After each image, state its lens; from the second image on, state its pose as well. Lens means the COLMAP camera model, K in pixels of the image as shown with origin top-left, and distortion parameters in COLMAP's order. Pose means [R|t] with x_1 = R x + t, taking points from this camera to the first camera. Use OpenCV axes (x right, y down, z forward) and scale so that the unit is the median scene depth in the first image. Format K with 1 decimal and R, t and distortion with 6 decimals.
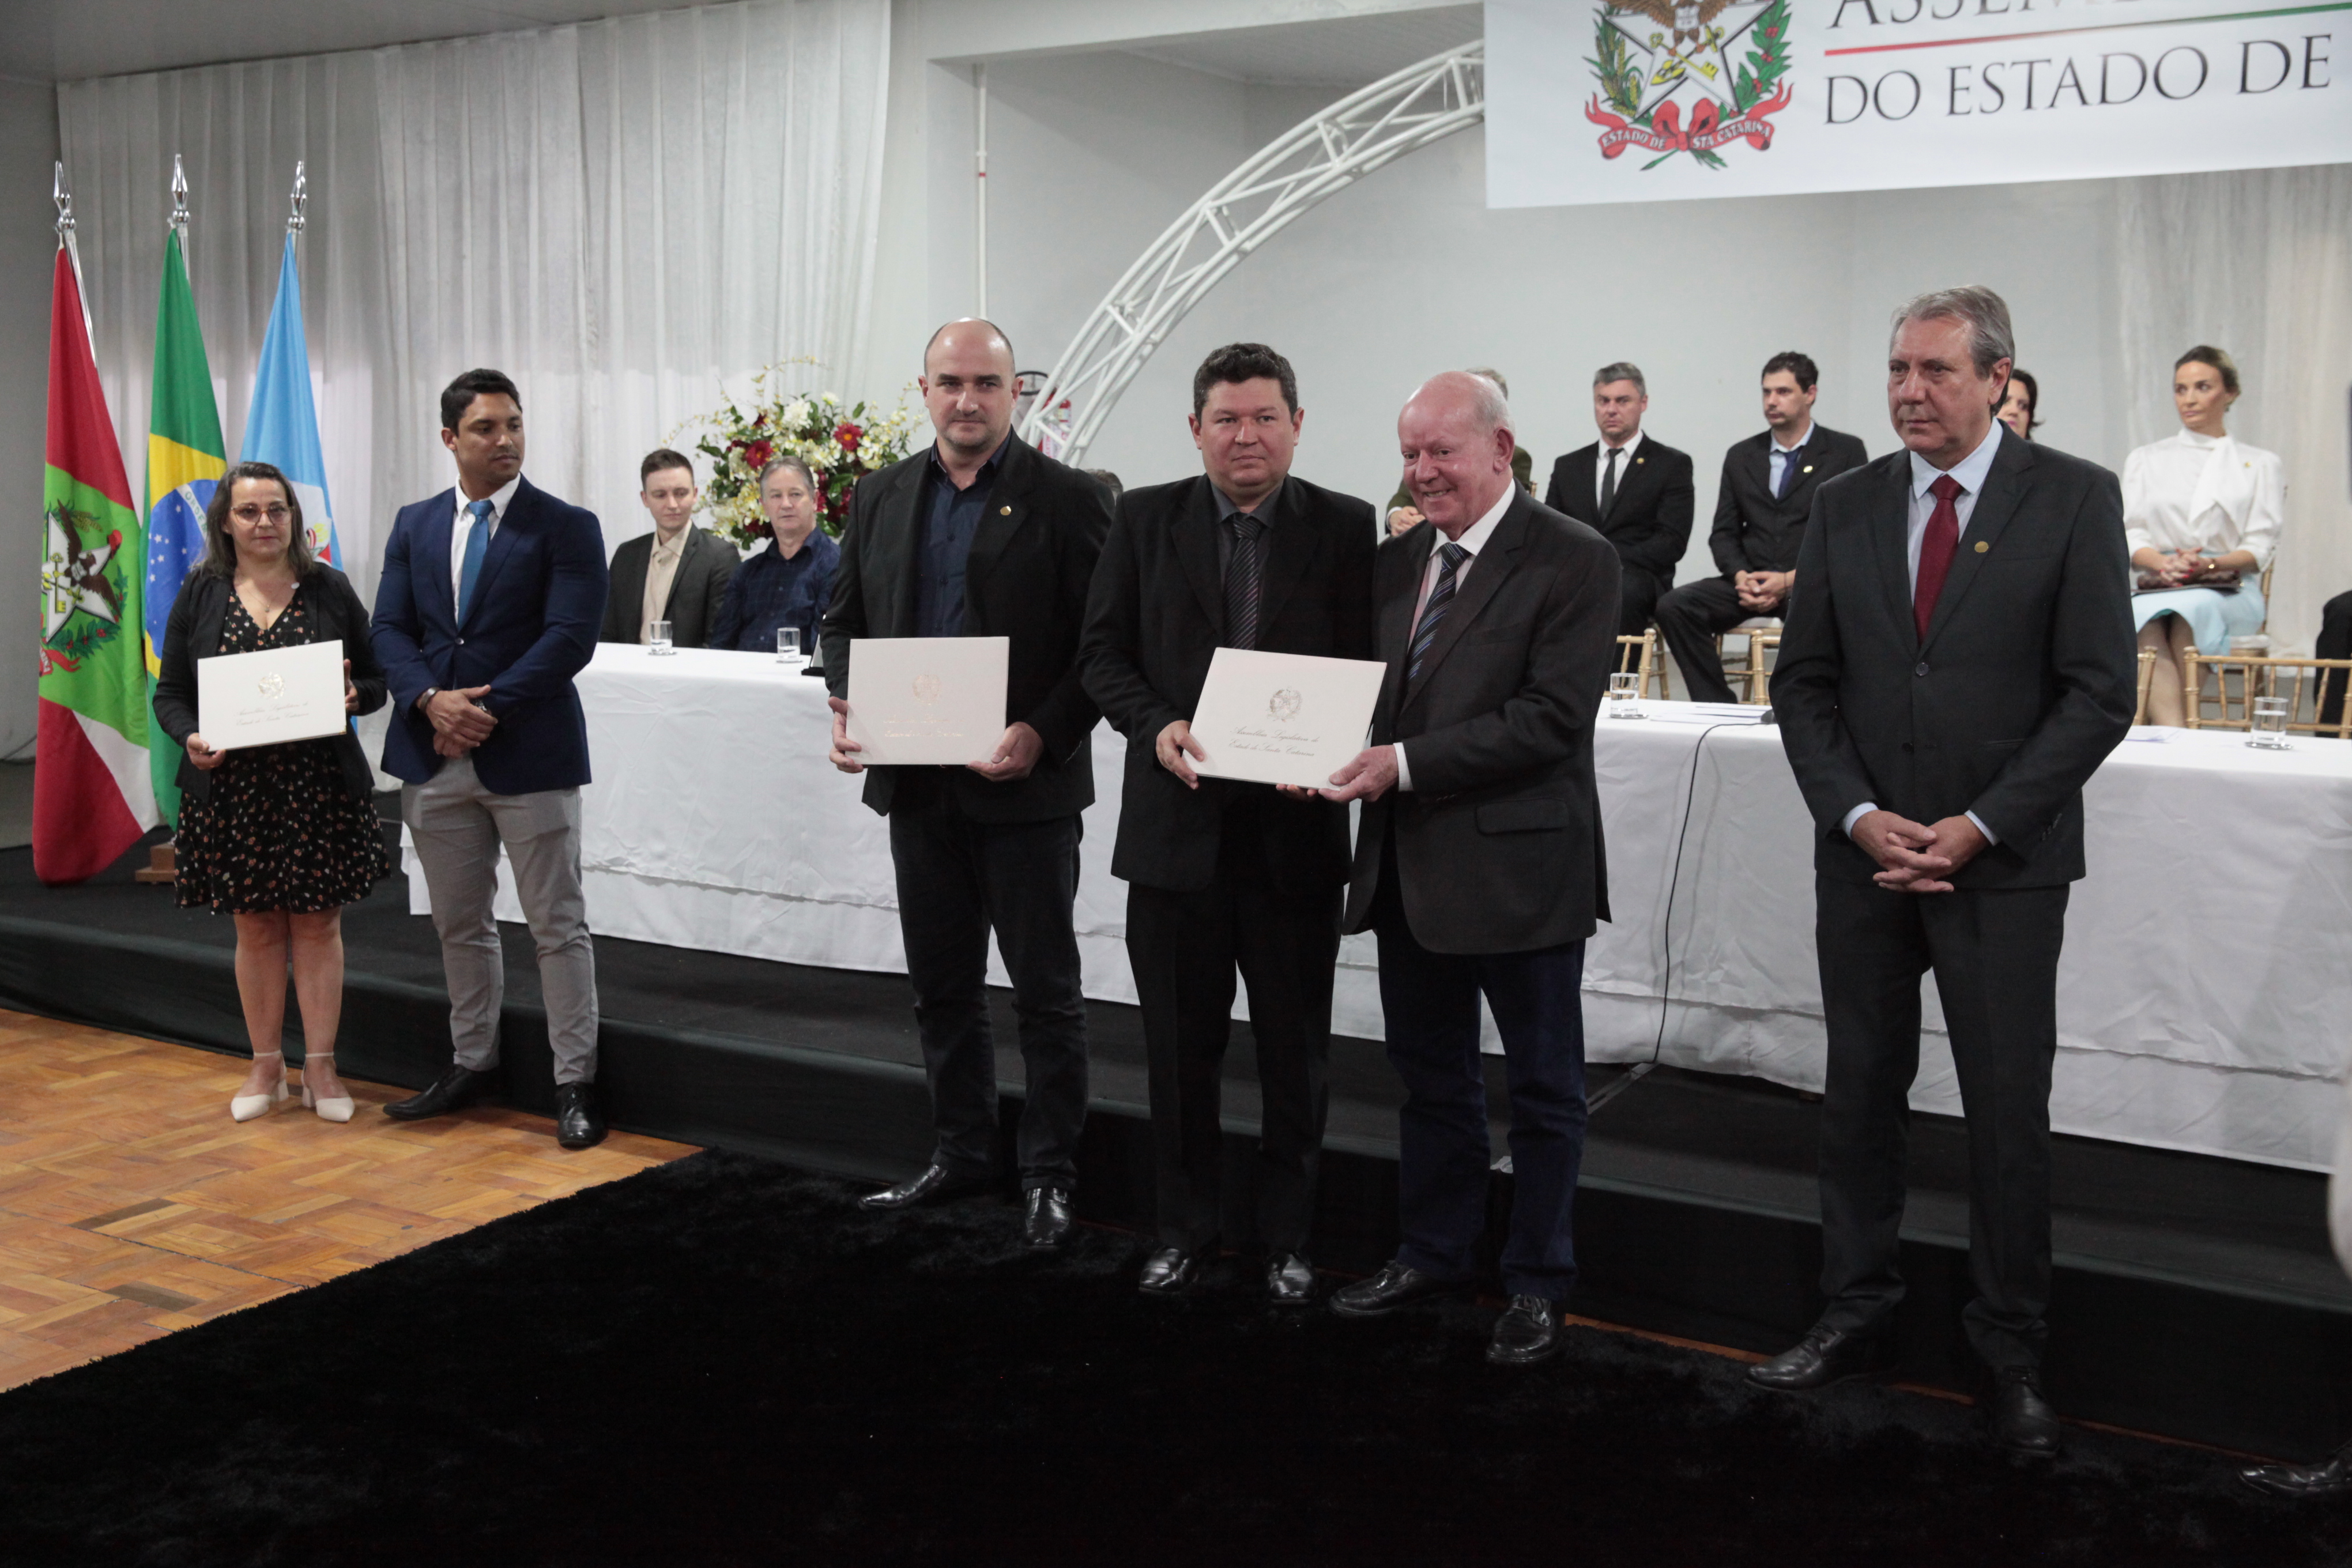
lens RADIAL K [[2456.5, 0, 1181.0], [0, 2456.5, 778.6], [0, 0, 1]] dist [0.038090, 0.000000]
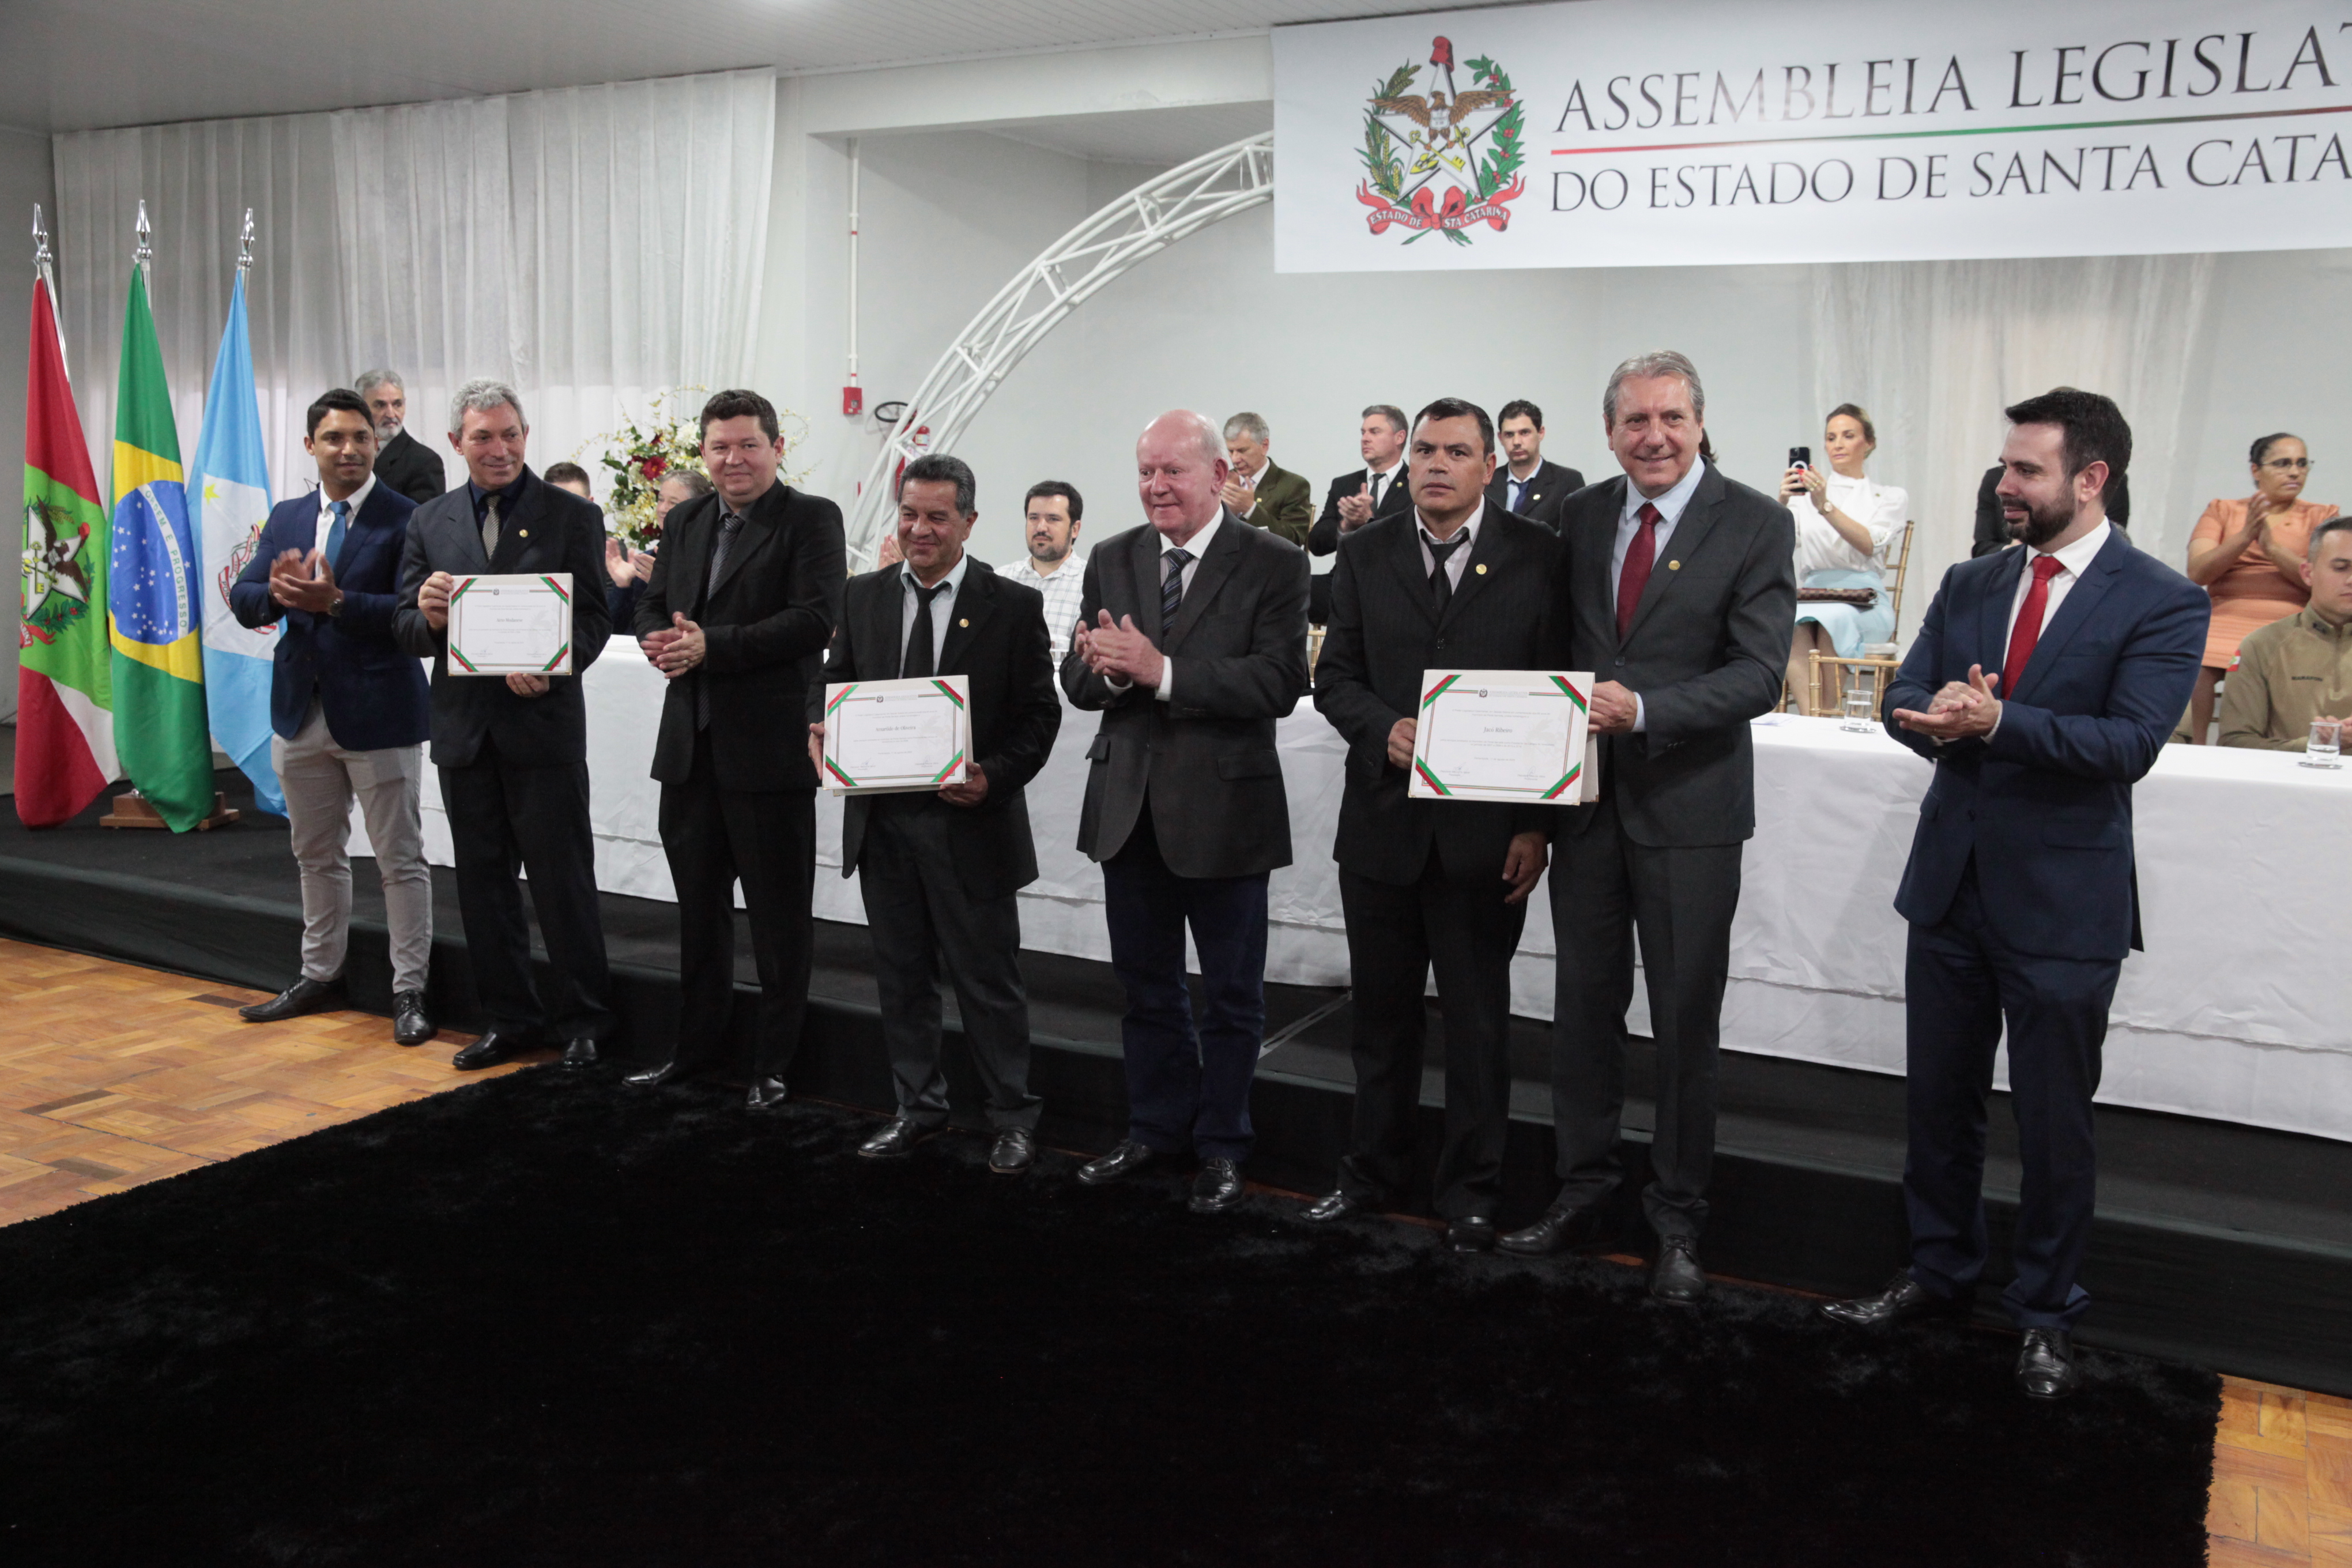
lens RADIAL K [[2142.4, 0, 1192.0], [0, 2142.4, 781.9], [0, 0, 1]] dist [-0.001082, 0.000000]
pose [[0.998449, 0.012855, 0.054178, 0.032727], [-0.013357, 0.999871, 0.008907, 0.004821], [-0.054056, -0.009617, 0.998492, -0.030448]]
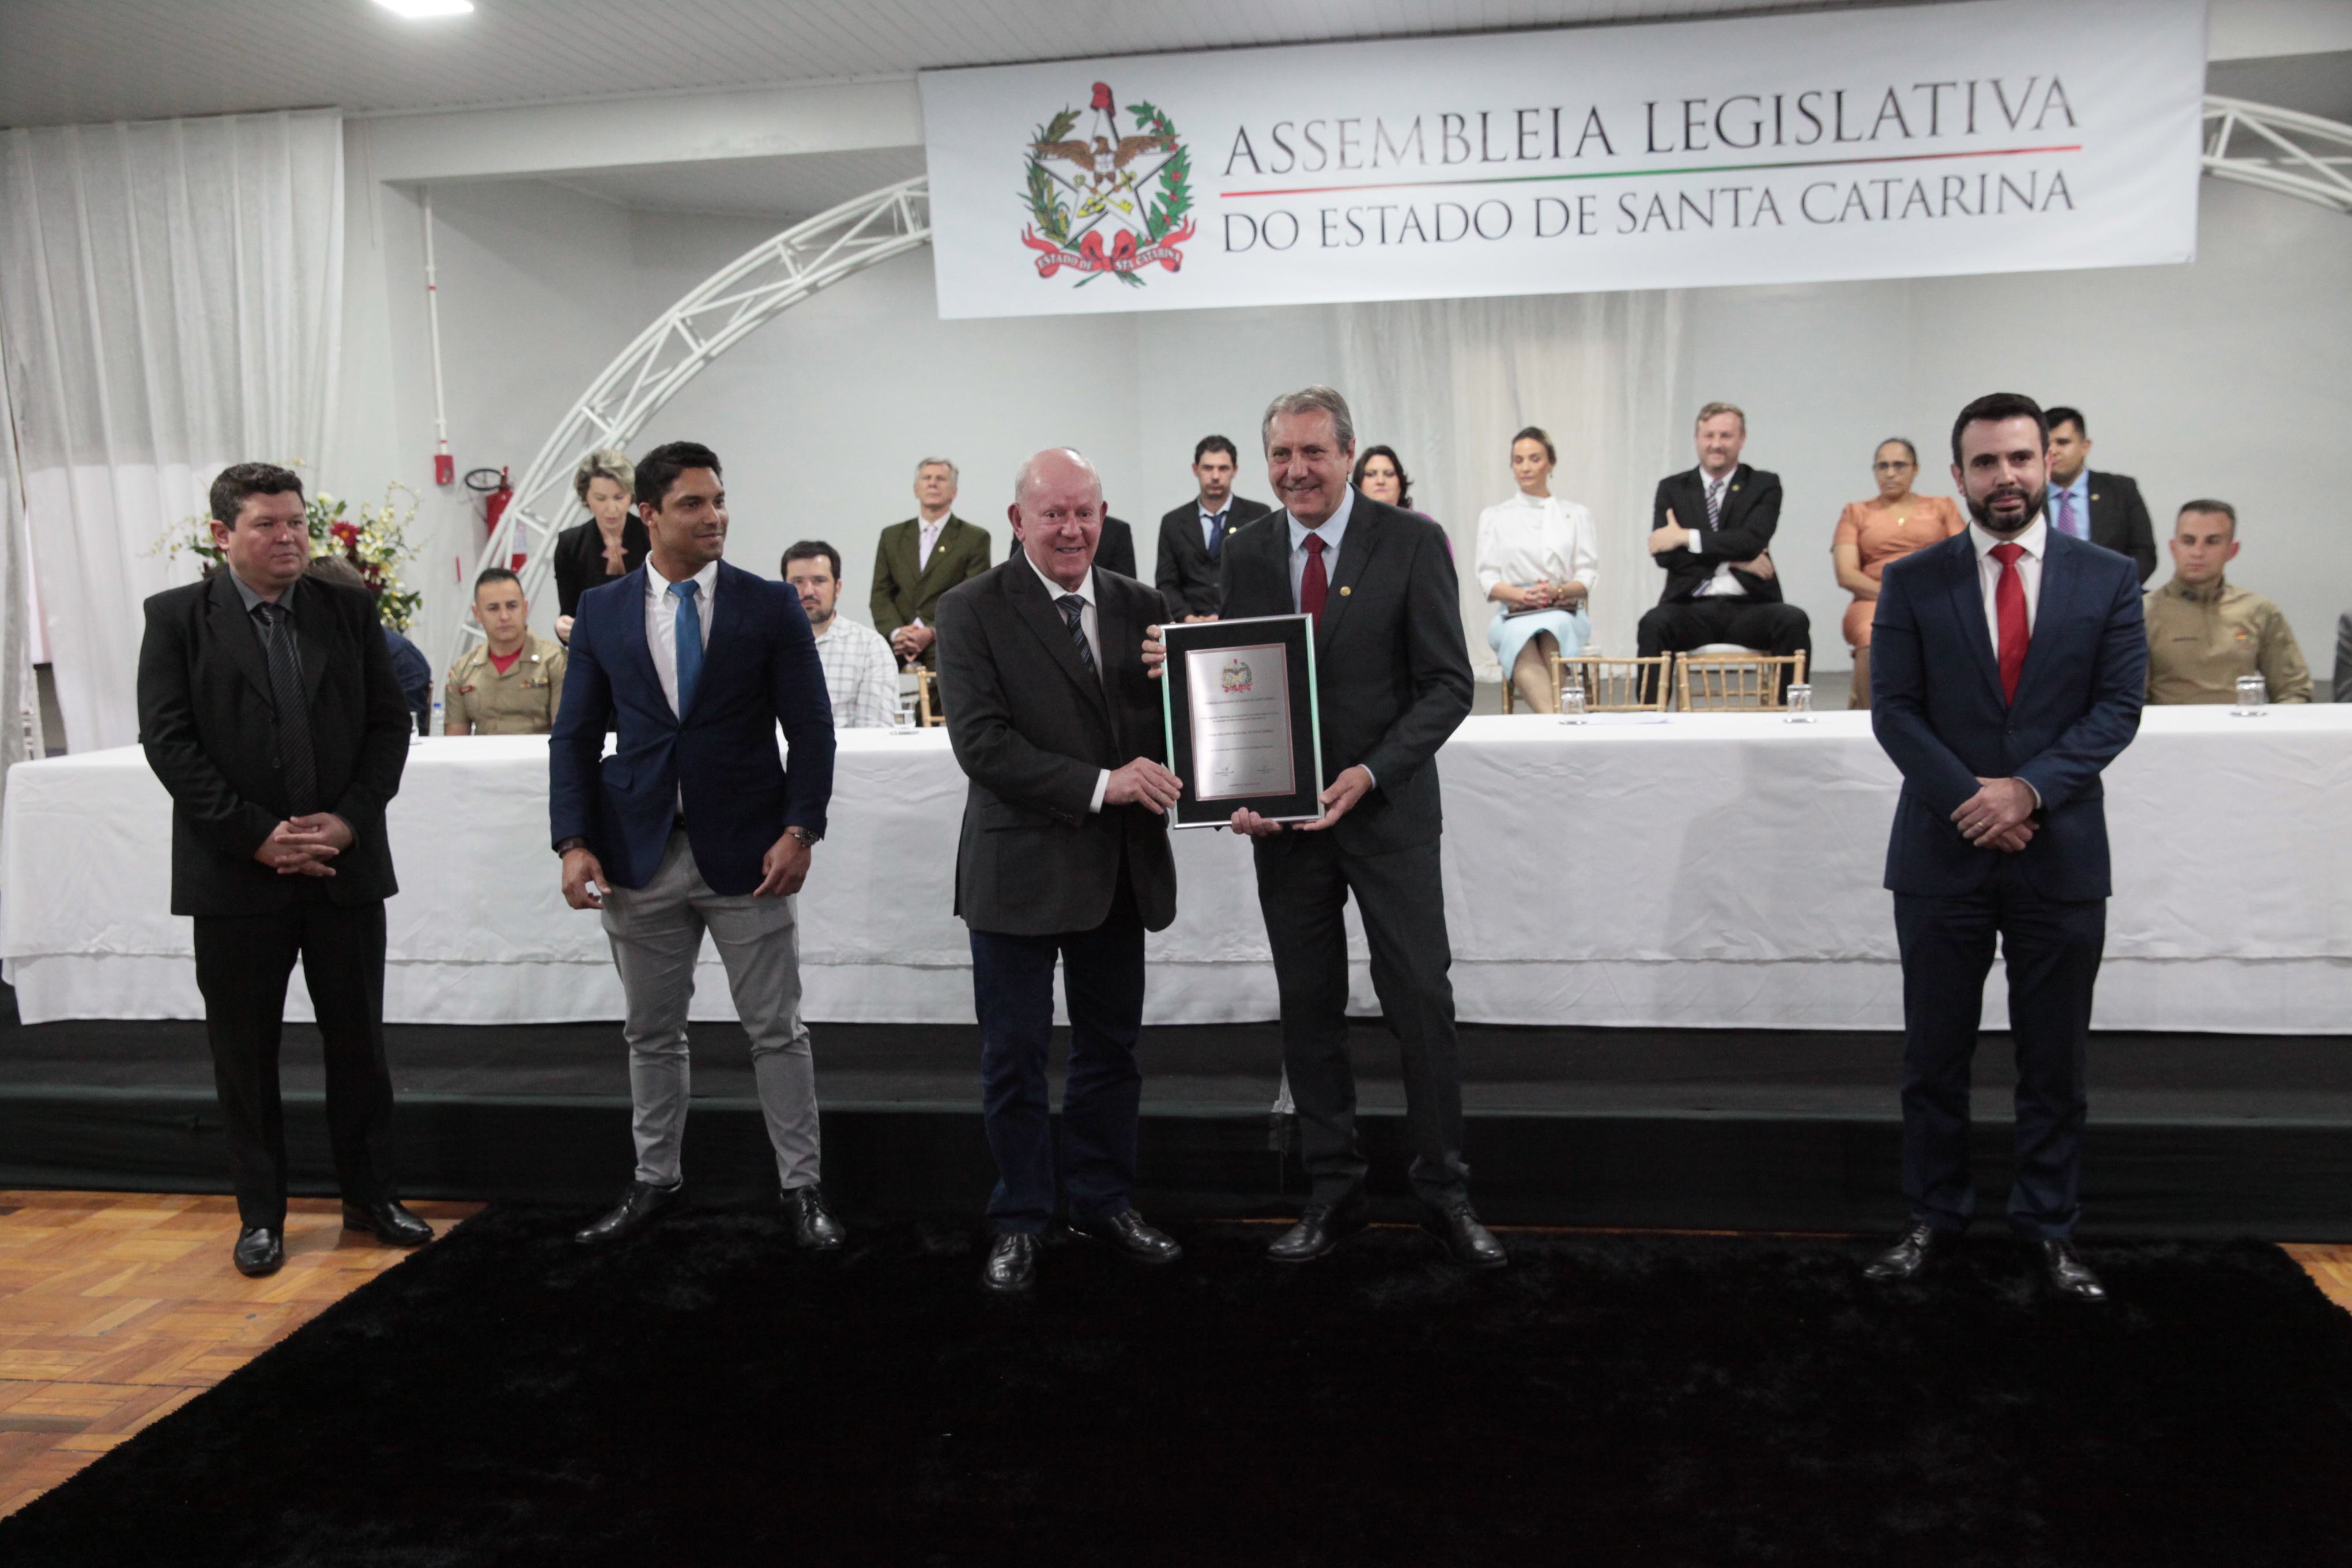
lens RADIAL K [[2142.4, 0, 1191.2], [0, 2142.4, 774.9], [0, 0, 1]] dist [-0.001082, 0.000000]
pose [[0.925417, -0.075259, 0.371402, -0.164419], [0.082883, 0.996549, -0.004582, -0.001956], [-0.369775, 0.035023, 0.928461, 0.022795]]
